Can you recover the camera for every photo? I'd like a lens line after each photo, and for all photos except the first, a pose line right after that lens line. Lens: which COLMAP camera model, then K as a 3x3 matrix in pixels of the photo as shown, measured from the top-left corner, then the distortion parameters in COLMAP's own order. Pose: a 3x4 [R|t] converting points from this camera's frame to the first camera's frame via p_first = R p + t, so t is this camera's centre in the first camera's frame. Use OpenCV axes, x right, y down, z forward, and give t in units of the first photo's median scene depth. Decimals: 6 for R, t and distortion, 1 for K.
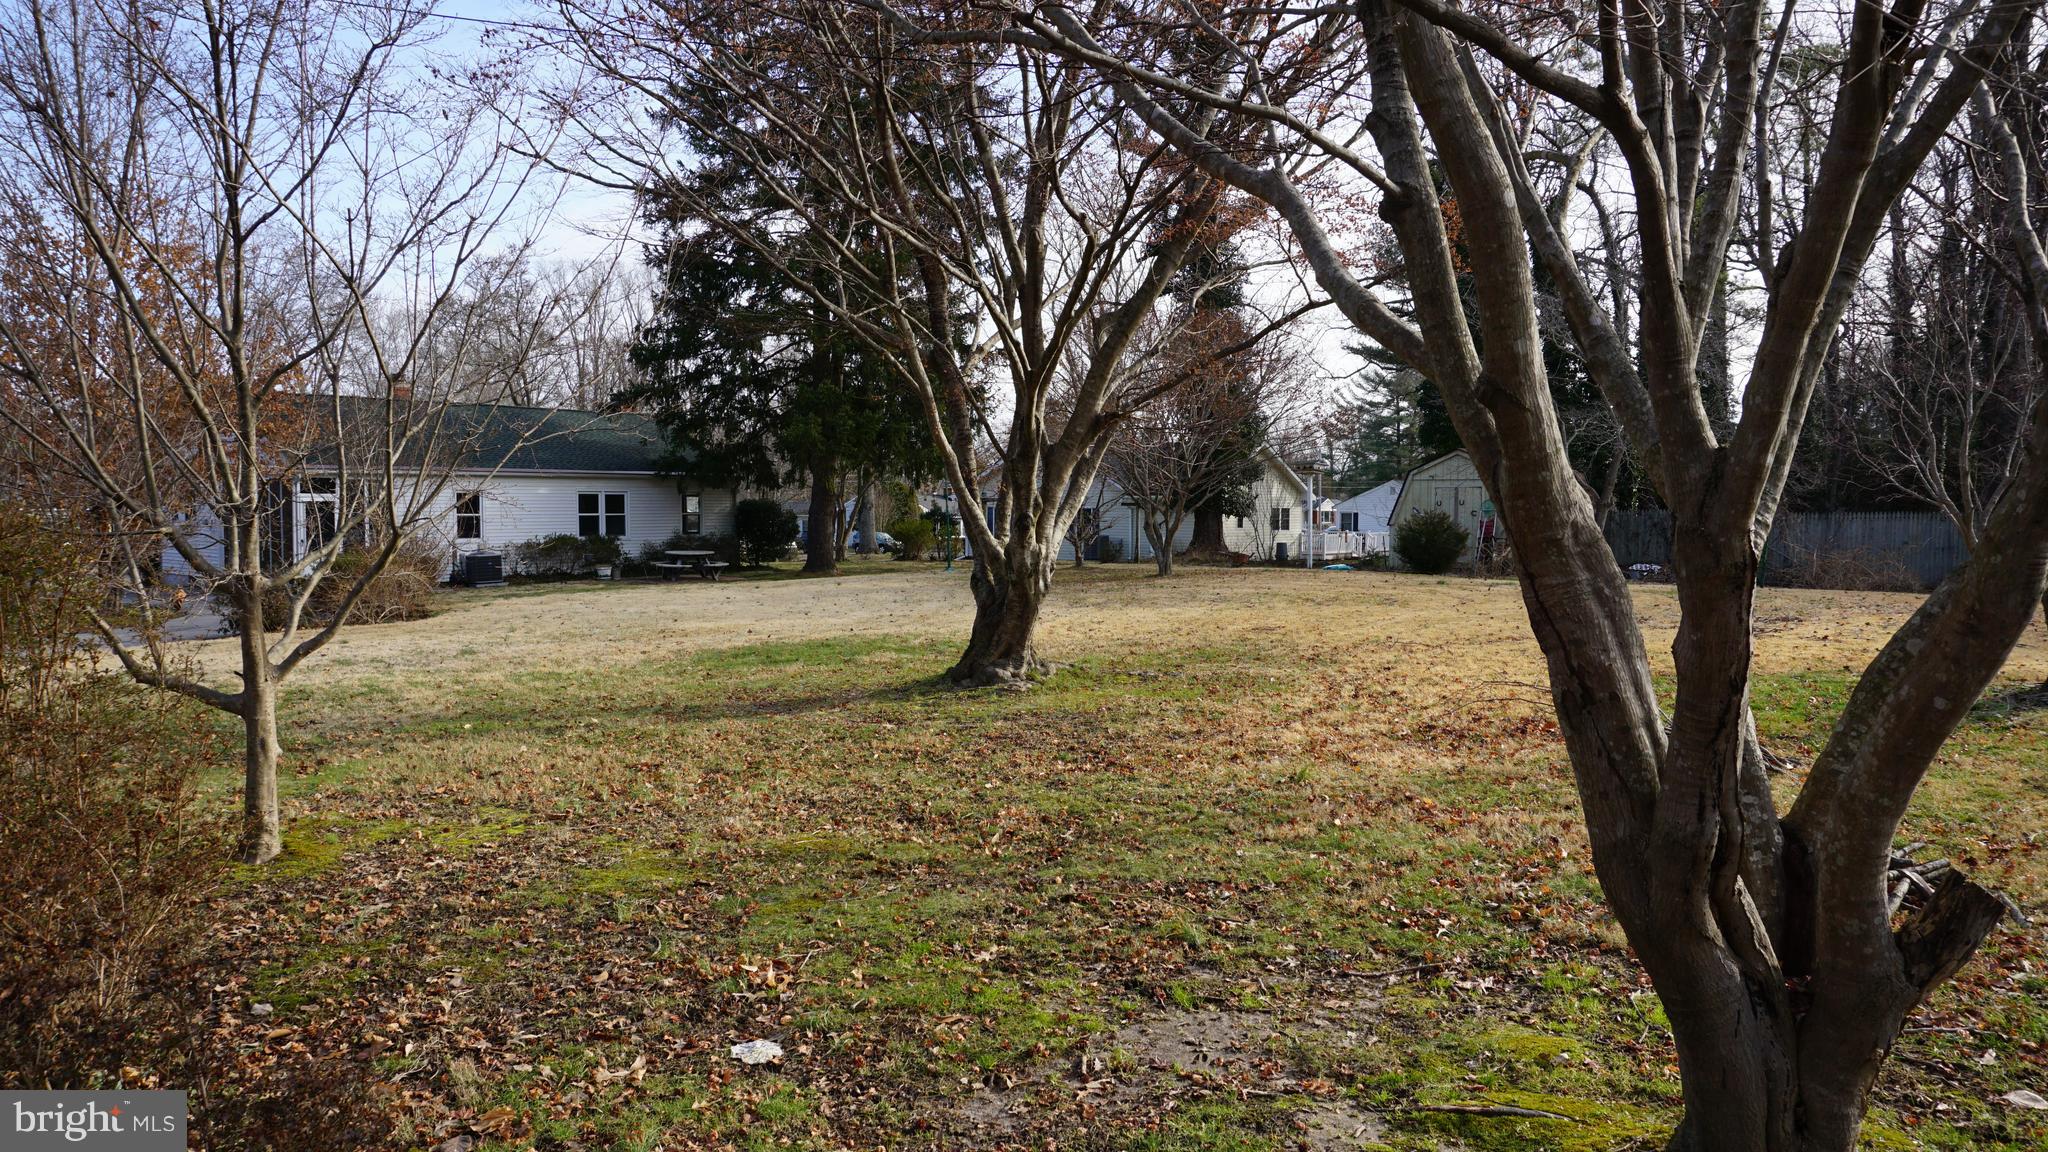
lens RADIAL K [[1411.0, 0, 984.7], [0, 1411.0, 576.1], [0, 0, 1]] dist [0.002673, -0.001731]
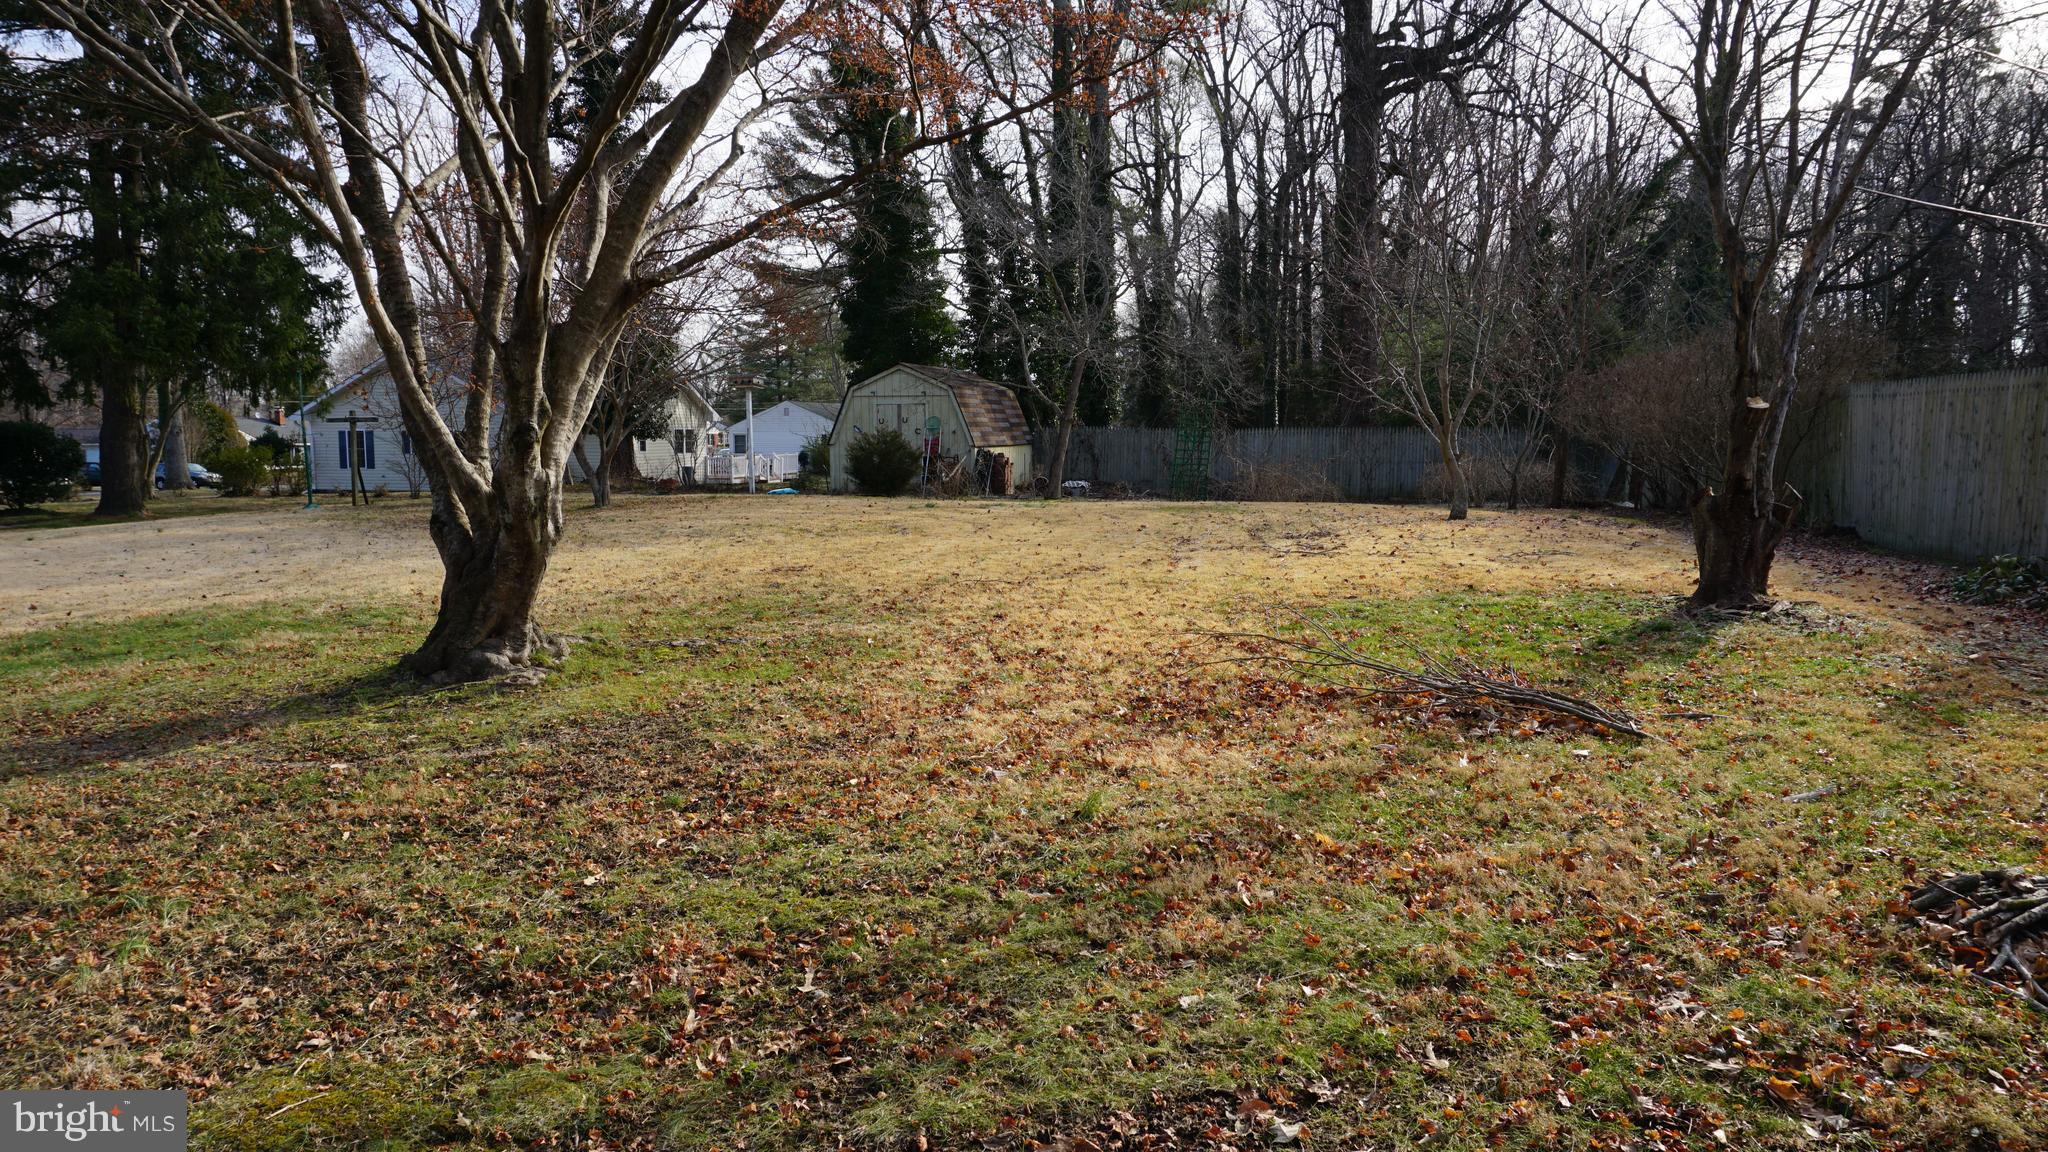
lens RADIAL K [[1380.0, 0, 1002.3], [0, 1380.0, 582.9], [0, 0, 1]] dist [-0.048743, 0.044792]
pose [[0.891004, -0.053854, 0.450790, -0.026531], [0.026645, 0.997431, 0.066495, -0.002352], [-0.453213, -0.047236, 0.890150, 0.118715]]
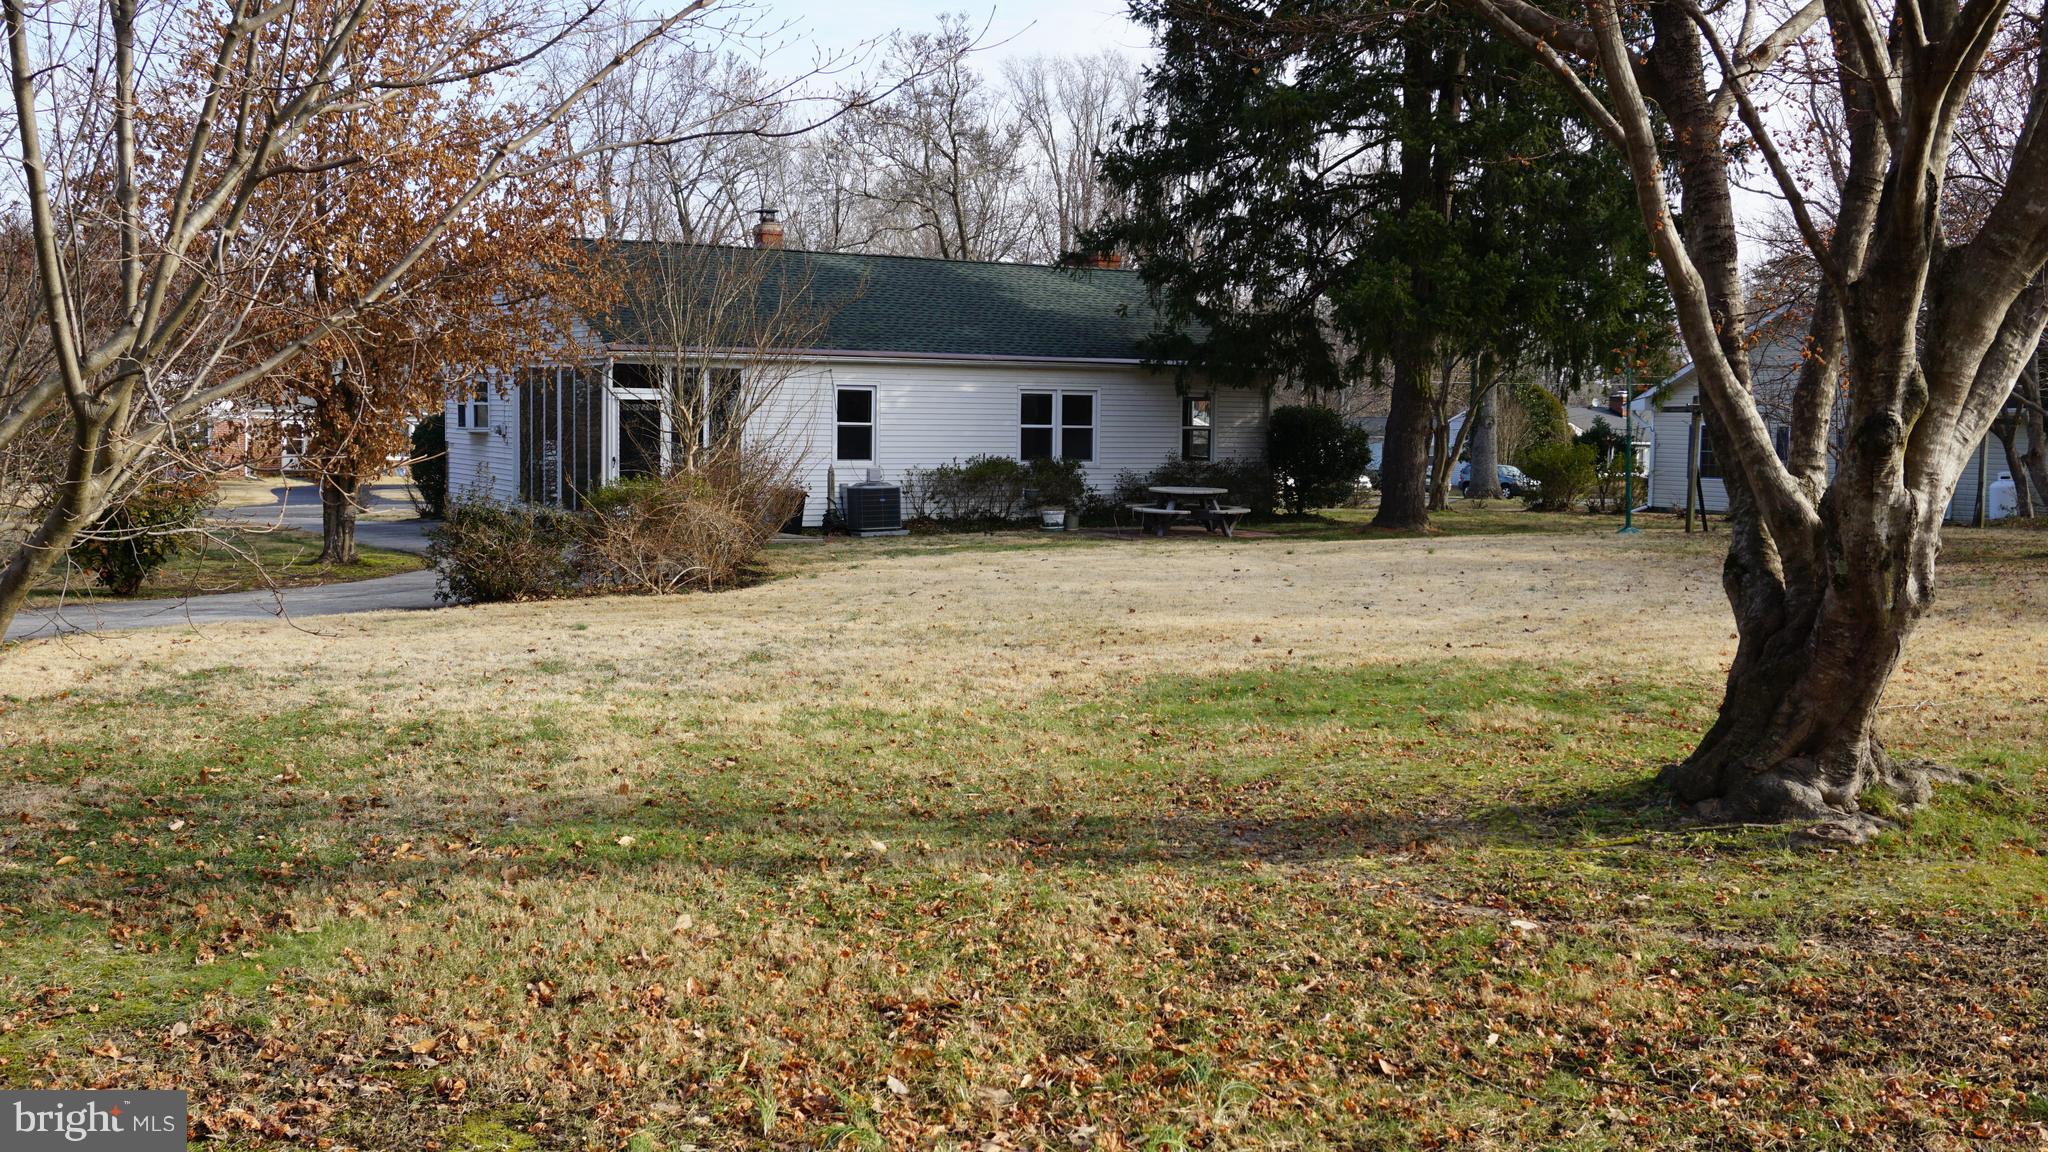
lens RADIAL K [[2021.7, 0, 1027.9], [0, 2021.7, 579.5], [0, 0, 1]] dist [-0.017419, 0.049000]
pose [[0.953909, 0.035742, -0.297959, -0.012205], [-0.027860, 0.999141, 0.030661, -0.002916], [0.298799, -0.020947, 0.954086, 0.140833]]
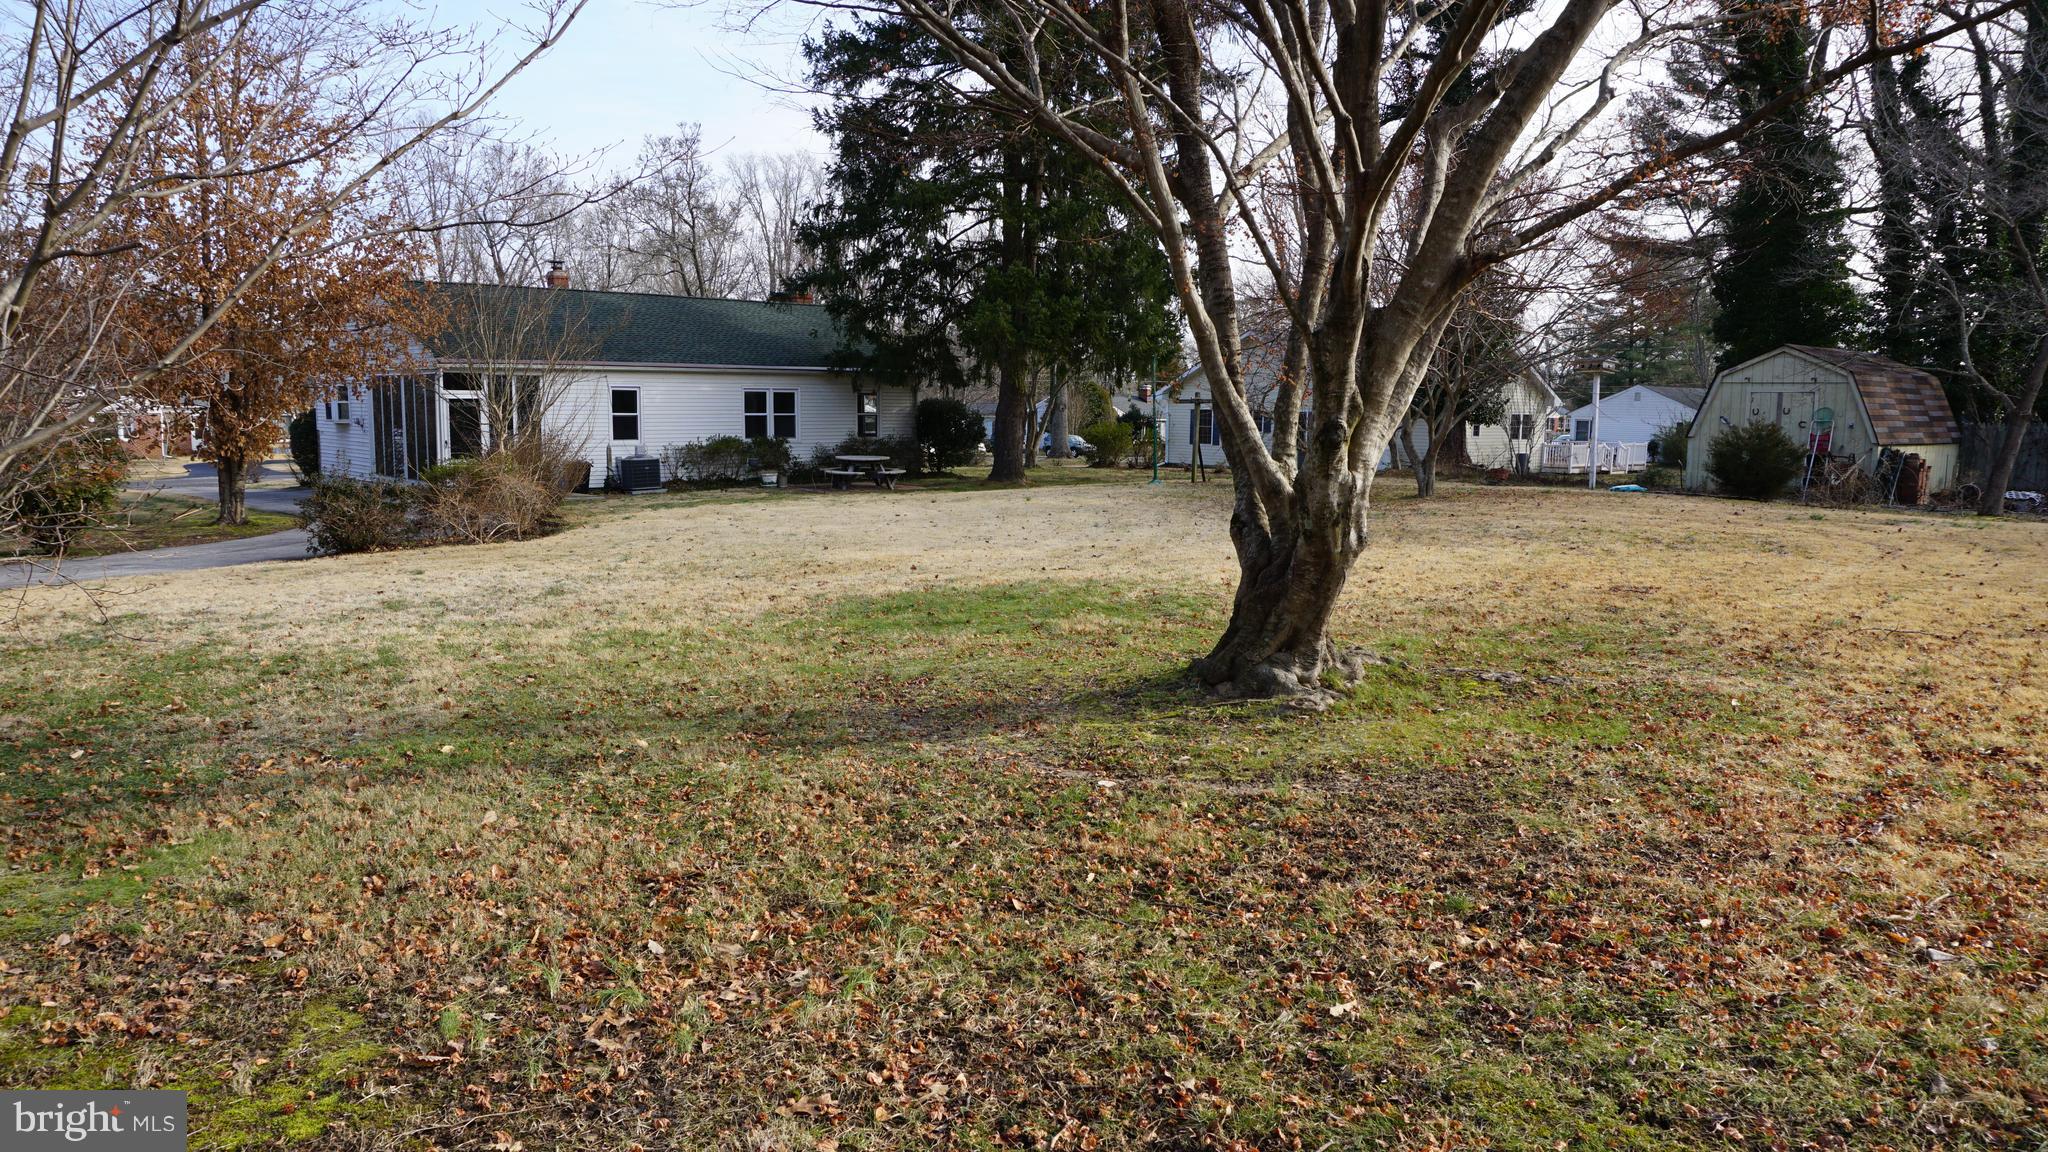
lens RADIAL K [[1356.8, 0, 1024.0], [0, 1356.8, 576.0], [0, 0, 1]] dist [-0.057636, 0.040094]
pose [[0.994218, 0.021449, -0.105214, -0.015926], [-0.013620, 0.997123, 0.074566, -0.007624], [0.106511, -0.072702, 0.991650, 0.156602]]
